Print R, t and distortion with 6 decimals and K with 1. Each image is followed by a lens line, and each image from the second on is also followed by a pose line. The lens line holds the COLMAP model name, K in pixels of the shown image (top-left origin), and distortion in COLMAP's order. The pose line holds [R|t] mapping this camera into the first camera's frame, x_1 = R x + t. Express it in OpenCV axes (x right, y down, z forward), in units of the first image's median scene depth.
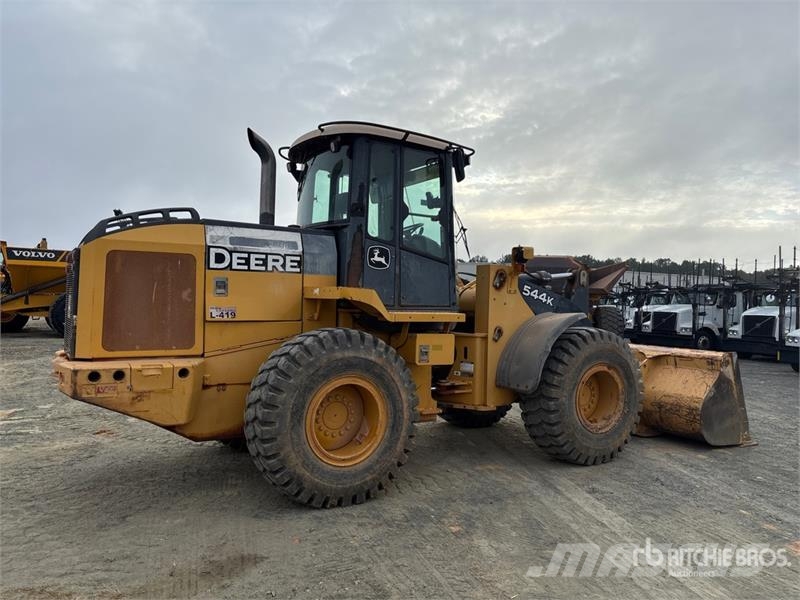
lens RADIAL K [[653.7, 0, 416.0], [0, 653.7, 270.5], [0, 0, 1]] dist [0.053013, -0.001648]
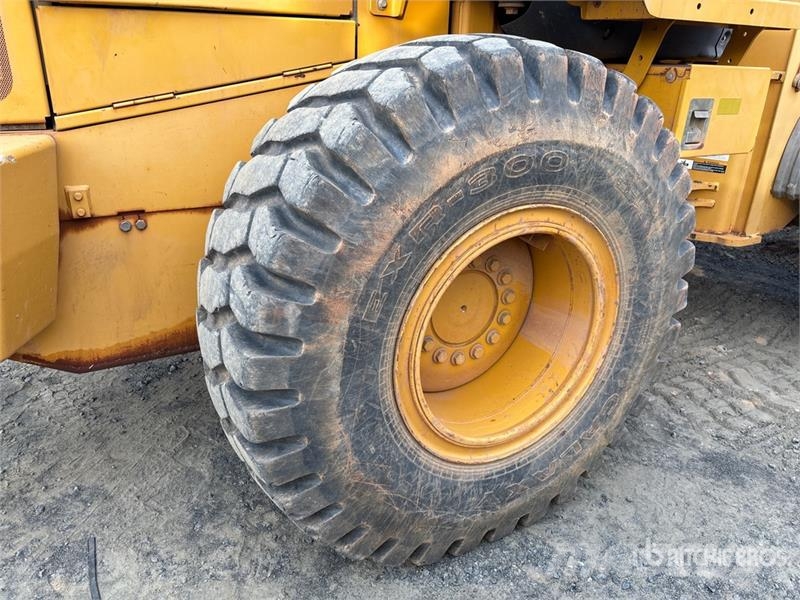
lens RADIAL K [[596.7, 0, 400.0], [0, 596.7, 300.0], [0, 0, 1]] dist [0.052643, 0.000750]
pose [[0.998612, 0.030622, -0.042863, -0.141615], [-0.008788, 0.899123, 0.437609, 0.075908], [0.051939, -0.436624, 0.898143, 0.710665]]
